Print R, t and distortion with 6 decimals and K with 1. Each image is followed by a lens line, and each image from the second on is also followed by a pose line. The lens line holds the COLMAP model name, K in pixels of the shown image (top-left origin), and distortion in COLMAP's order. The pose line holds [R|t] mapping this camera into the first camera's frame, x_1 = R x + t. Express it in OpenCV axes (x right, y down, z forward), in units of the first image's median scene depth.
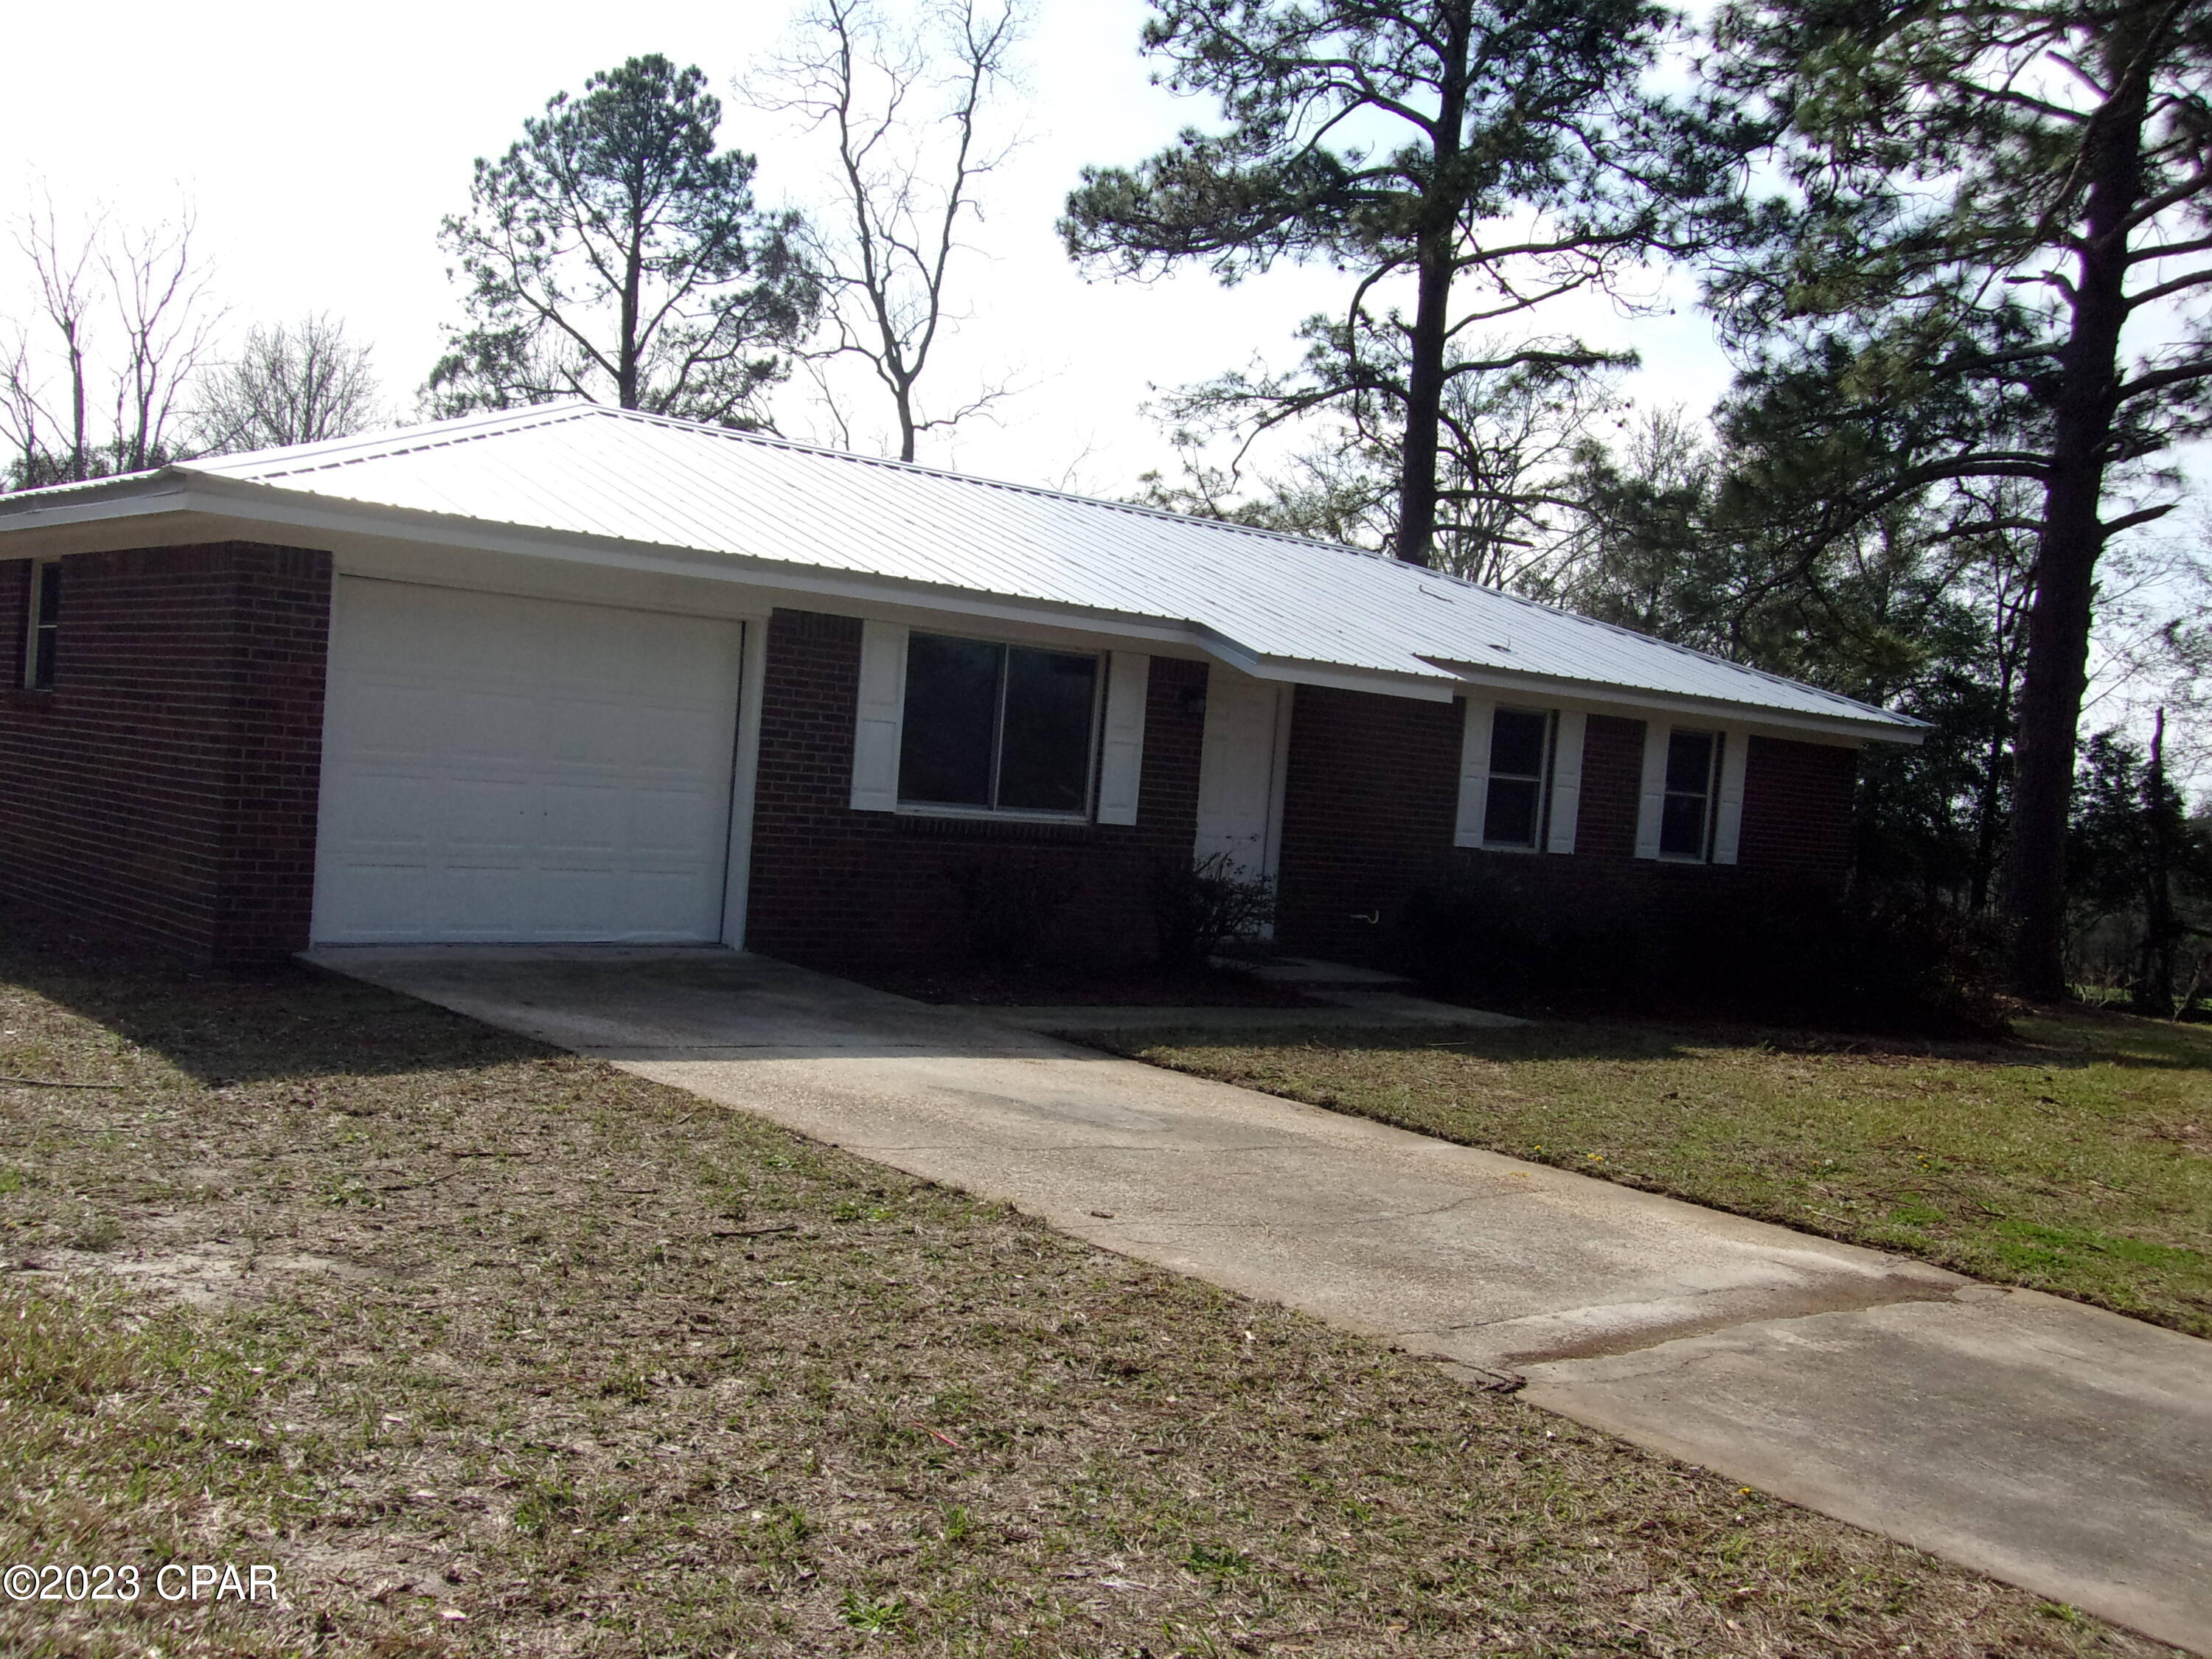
lens RADIAL K [[2179.7, 0, 1099.0], [0, 2179.7, 824.8], [0, 0, 1]] dist [0.050007, 0.004834]
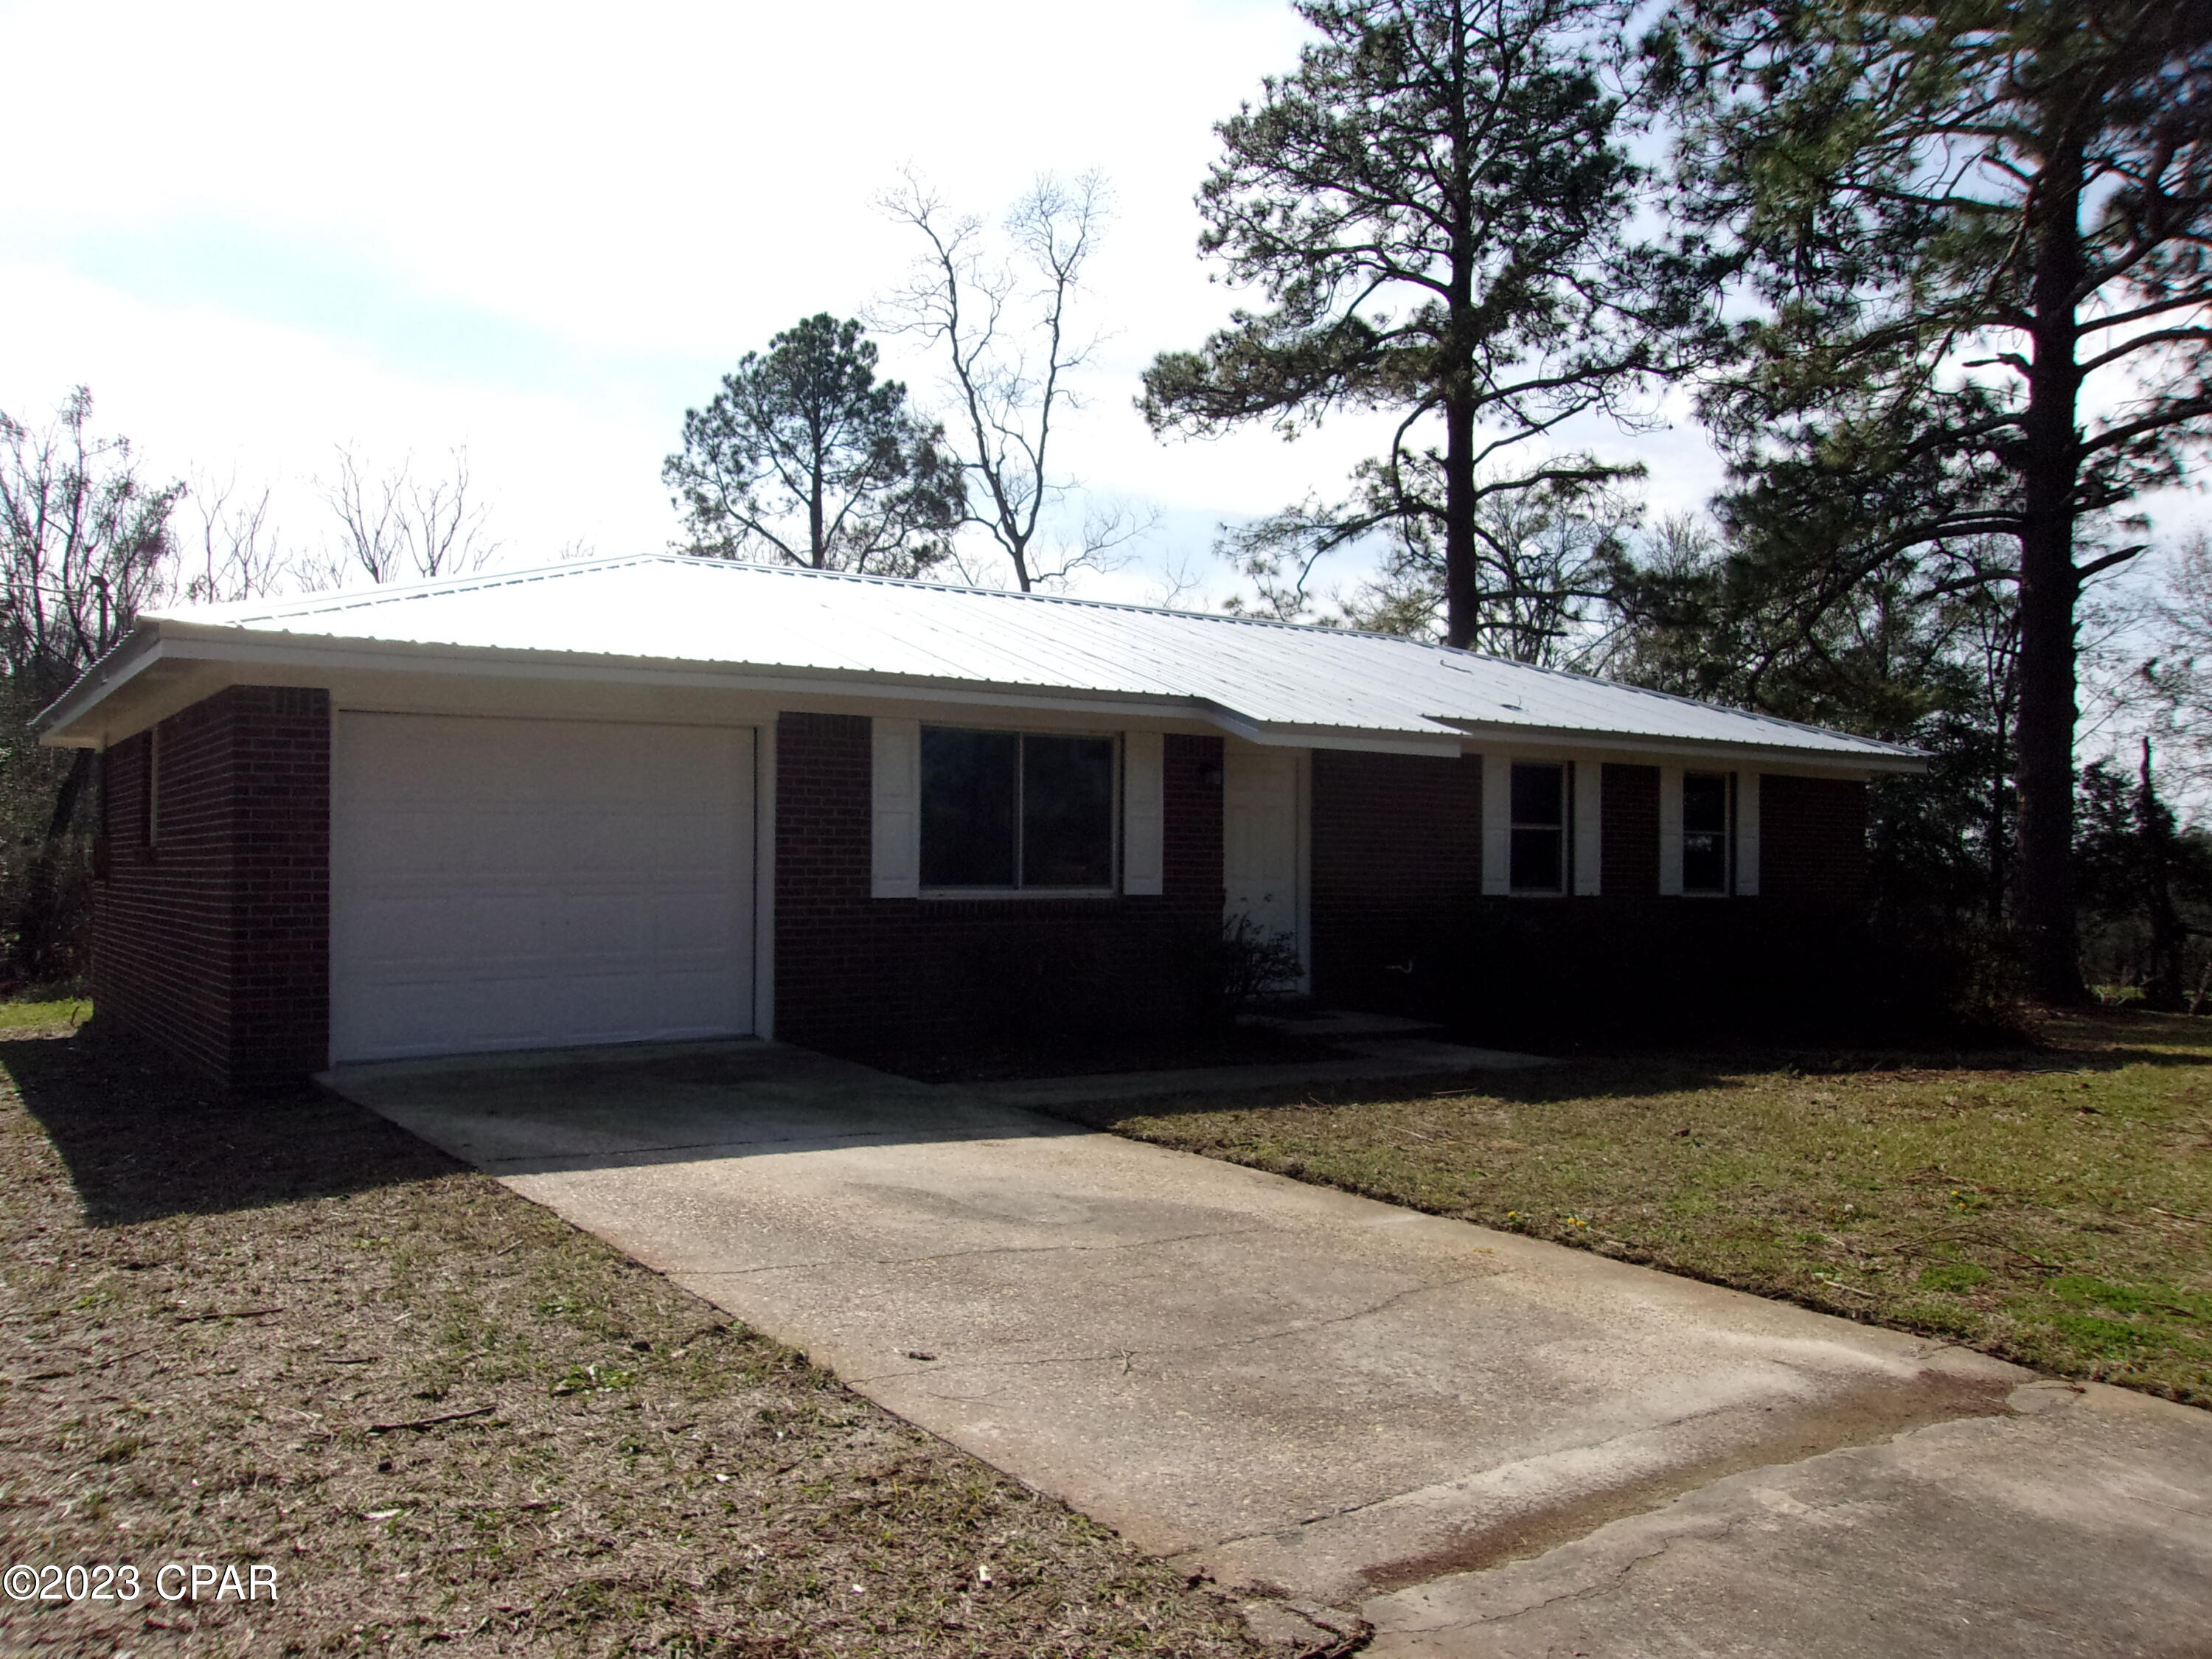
lens RADIAL K [[1740.4, 0, 1094.6], [0, 1740.4, 819.6], [0, 0, 1]] dist [-0.014405, 0.039956]
pose [[0.992848, -0.076176, -0.091924, 0.043637], [0.071099, 0.995822, -0.057303, 0.006407], [0.095905, 0.050358, 0.994116, 0.108061]]
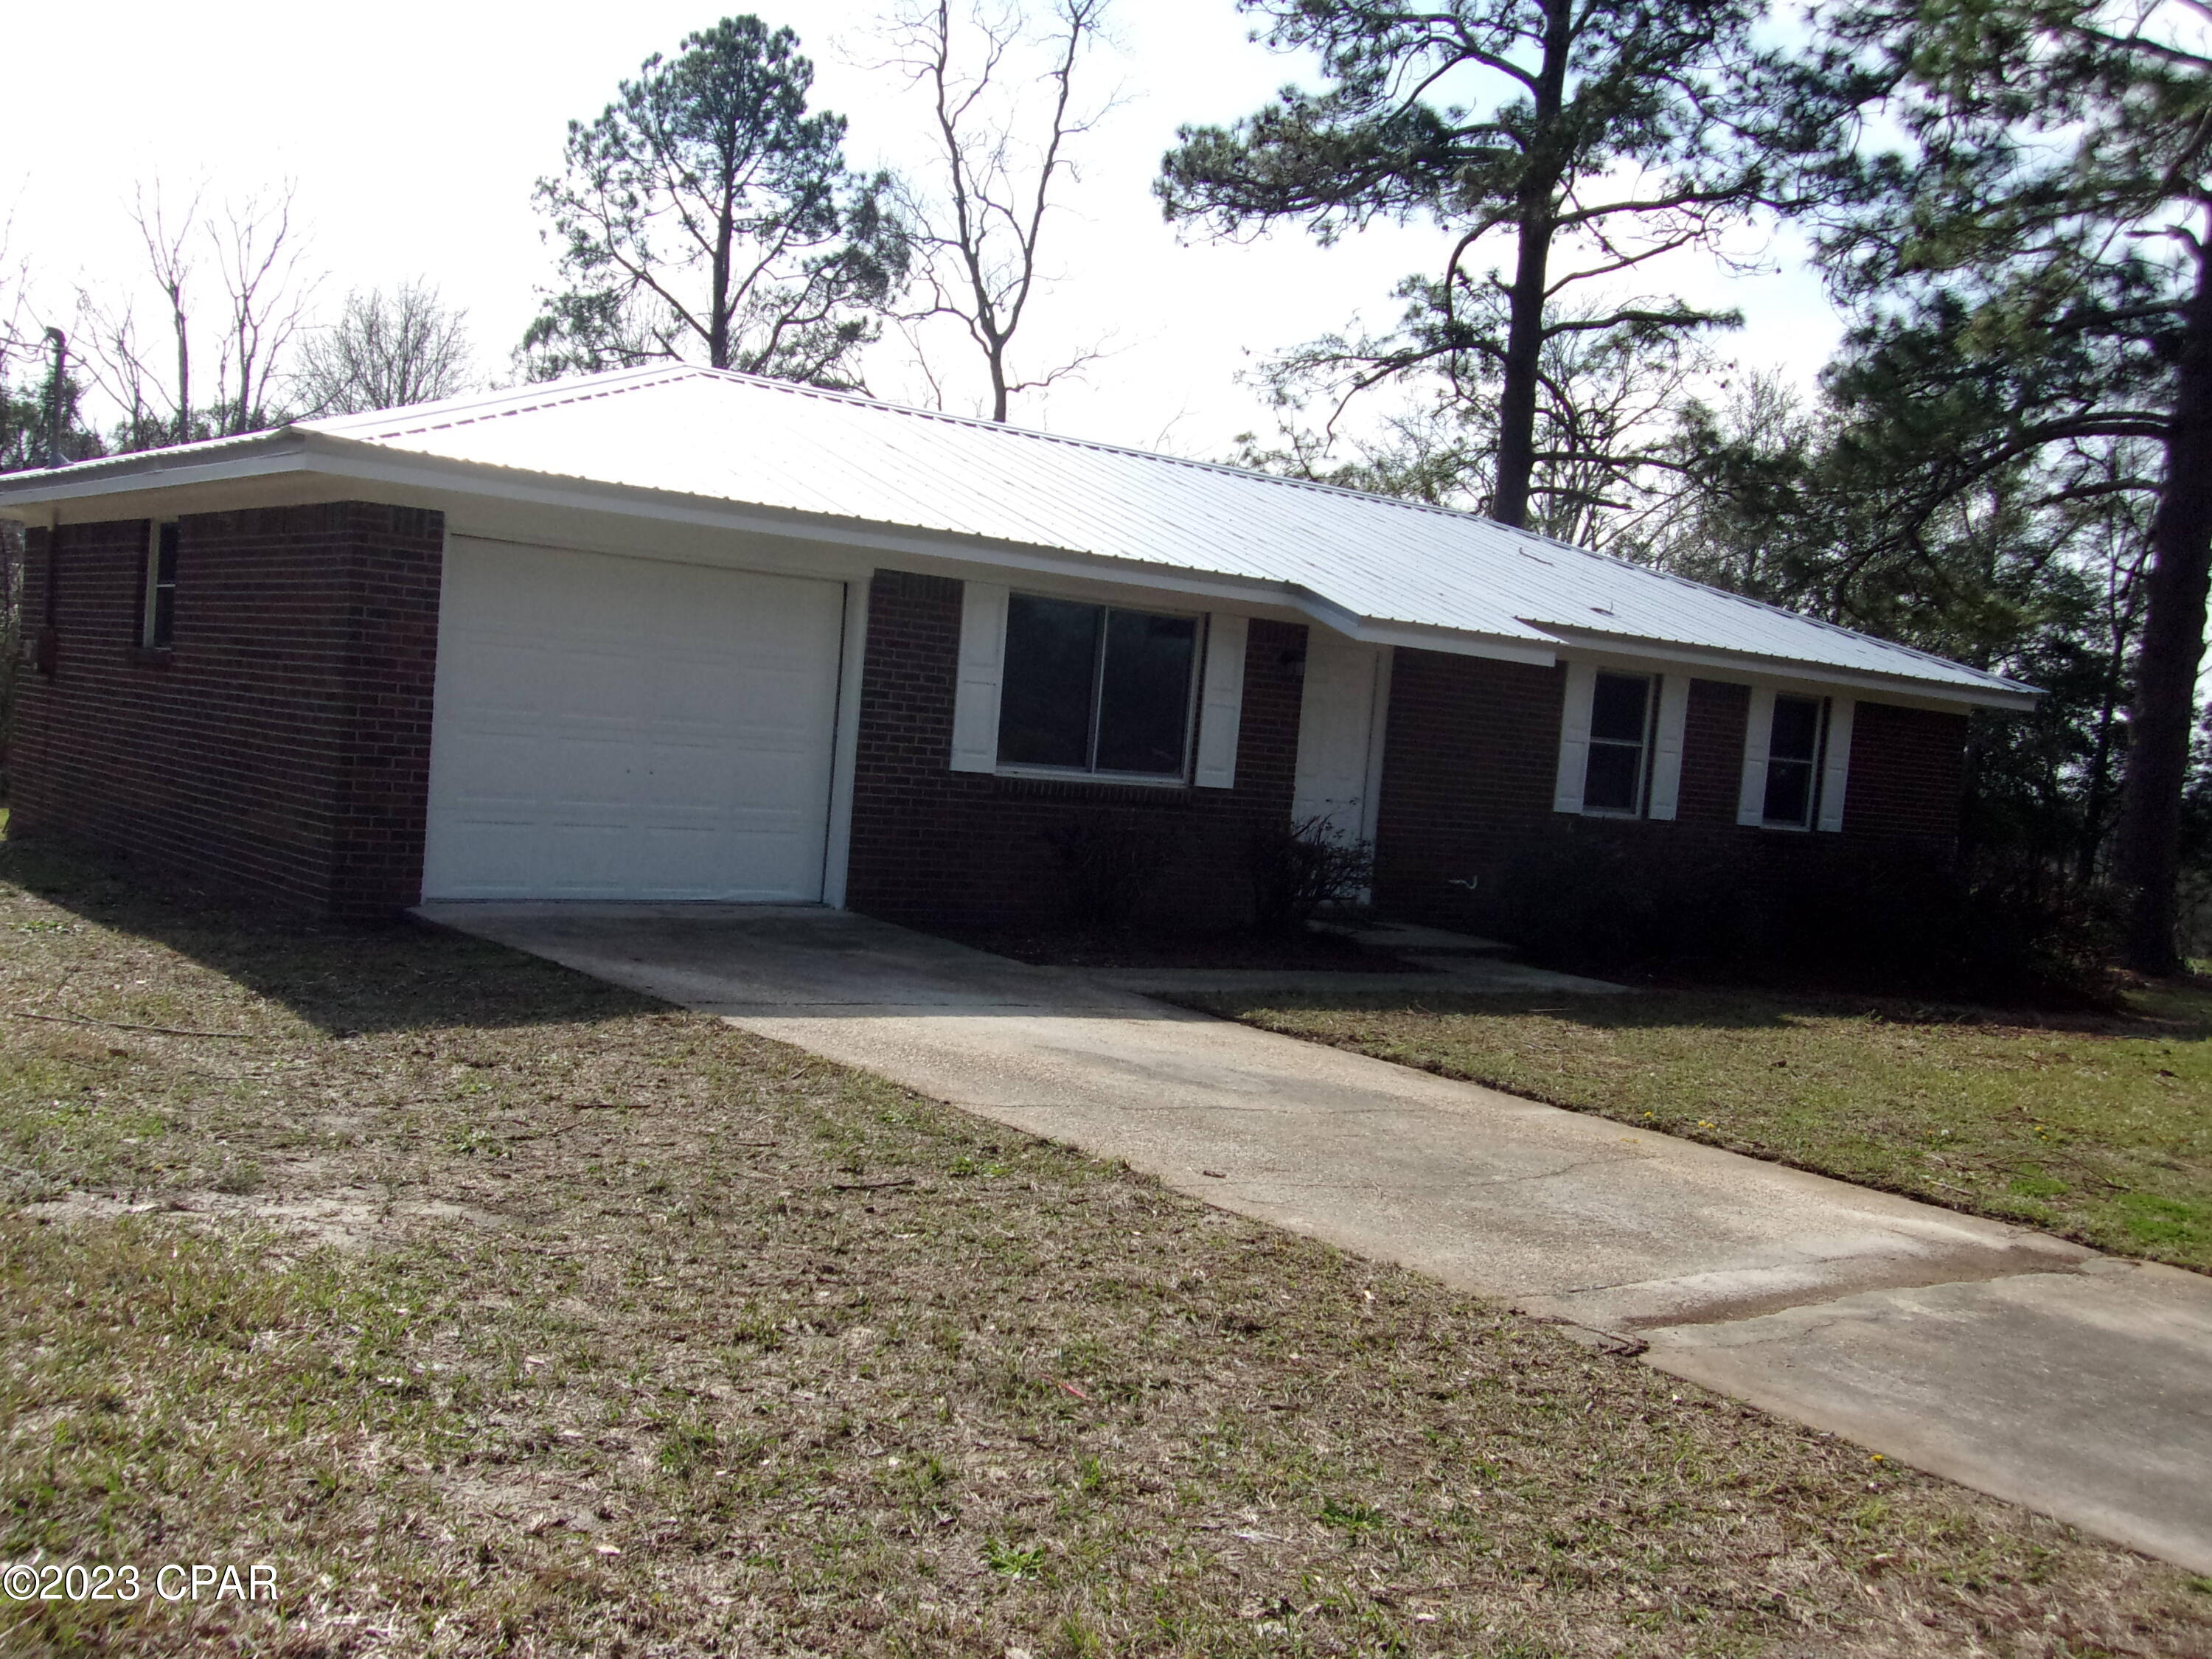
lens RADIAL K [[2180.7, 0, 1096.6], [0, 2180.7, 835.3], [0, 0, 1]] dist [0.060640, -0.018300]
pose [[0.999213, 0.006998, -0.039045, -0.004483], [-0.006181, 0.999760, 0.021011, 0.000722], [0.039182, -0.020753, 0.999017, -0.000328]]
